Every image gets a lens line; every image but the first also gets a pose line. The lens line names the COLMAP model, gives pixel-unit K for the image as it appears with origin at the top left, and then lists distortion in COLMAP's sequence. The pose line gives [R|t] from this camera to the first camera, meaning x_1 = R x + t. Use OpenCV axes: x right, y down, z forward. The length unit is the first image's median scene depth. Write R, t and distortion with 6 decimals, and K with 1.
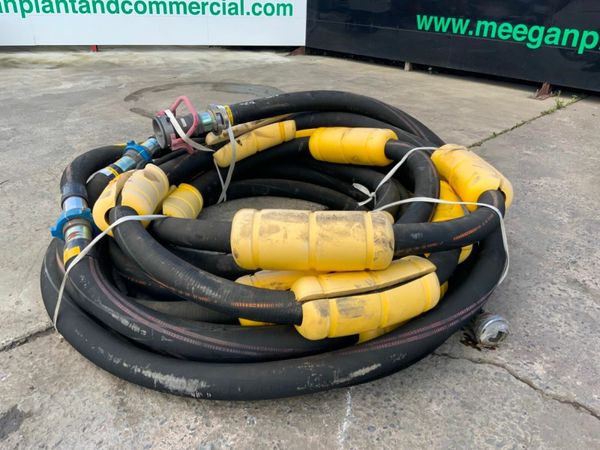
lens RADIAL K [[504.1, 0, 294.6], [0, 504.1, 228.3], [0, 0, 1]] dist [0.052249, -0.090102]
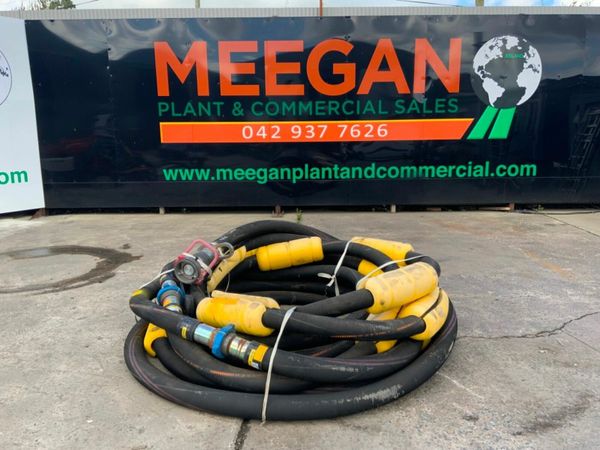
lens RADIAL K [[504.1, 0, 298.9], [0, 504.1, 226.0], [0, 0, 1]] dist [0.052249, -0.090102]
pose [[0.748212, -0.162738, 0.643191, -0.364265], [0.333973, 0.930052, -0.153186, -0.005350], [-0.573272, 0.329424, 0.750226, -0.046275]]
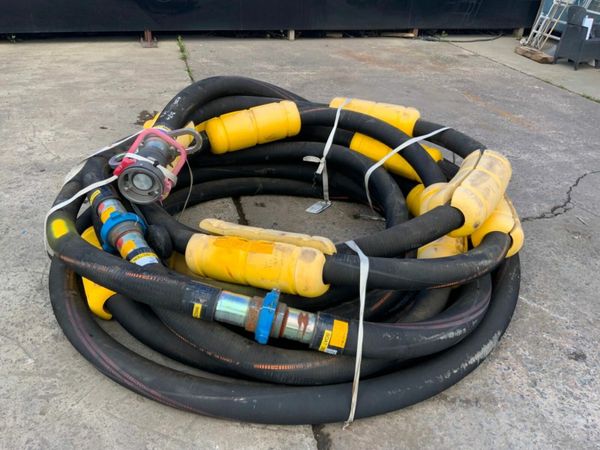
lens RADIAL K [[504.1, 0, 303.5], [0, 504.1, 230.8], [0, 0, 1]] dist [0.052249, -0.090102]
pose [[0.499780, -0.454185, 0.737520, -0.318512], [0.368143, 0.882138, 0.293773, -0.114478], [-0.784022, 0.124691, 0.608080, 0.163322]]
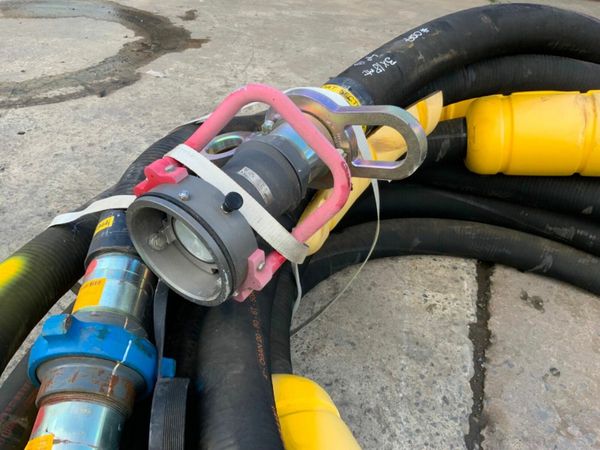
lens RADIAL K [[504.1, 0, 297.4], [0, 504.1, 226.0], [0, 0, 1]] dist [0.052249, -0.090102]
pose [[0.896533, -0.245906, 0.368456, -0.132763], [0.180583, 0.962403, 0.202906, -0.104957], [-0.404498, -0.115375, 0.907232, 0.334999]]
